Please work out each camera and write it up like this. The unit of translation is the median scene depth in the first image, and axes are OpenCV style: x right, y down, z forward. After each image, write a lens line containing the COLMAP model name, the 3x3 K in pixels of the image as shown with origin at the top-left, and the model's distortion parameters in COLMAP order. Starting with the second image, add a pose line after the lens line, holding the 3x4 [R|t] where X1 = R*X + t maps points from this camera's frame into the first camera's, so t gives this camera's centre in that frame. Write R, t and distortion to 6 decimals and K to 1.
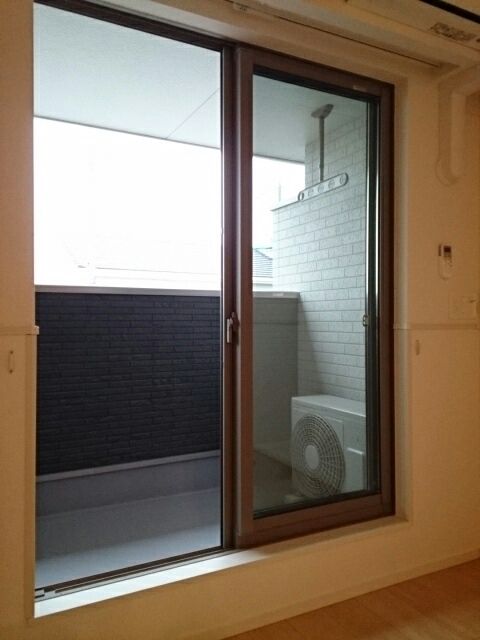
lens RADIAL K [[506.7, 0, 239.4], [0, 506.7, 323.6], [0, 0, 1]] dist [0.090893, 0.001419]
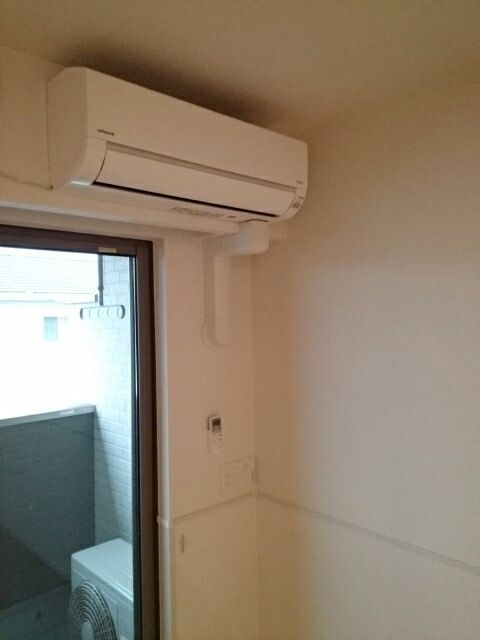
lens RADIAL K [[506.7, 0, 241.7], [0, 506.7, 316.2], [0, 0, 1]] dist [0.090893, 0.001419]
pose [[0.967599, -0.014754, 0.252059, 0.223369], [0.017061, 0.999830, -0.006970, -0.322026], [-0.251914, 0.011045, 0.967687, 0.120037]]
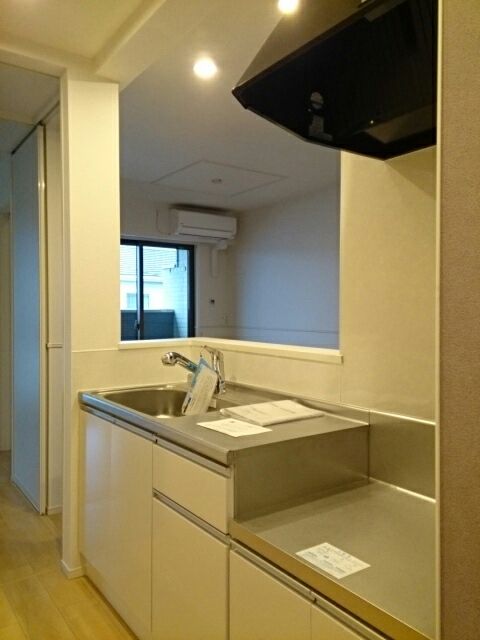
lens RADIAL K [[506.7, 0, 241.1], [0, 506.7, 319.8], [0, 0, 1]] dist [0.090893, 0.001419]
pose [[0.990774, -0.001362, 0.135518, 0.169592], [-0.000457, 0.999910, 0.013391, -0.074536], [-0.135524, -0.013330, 0.990684, -1.910952]]
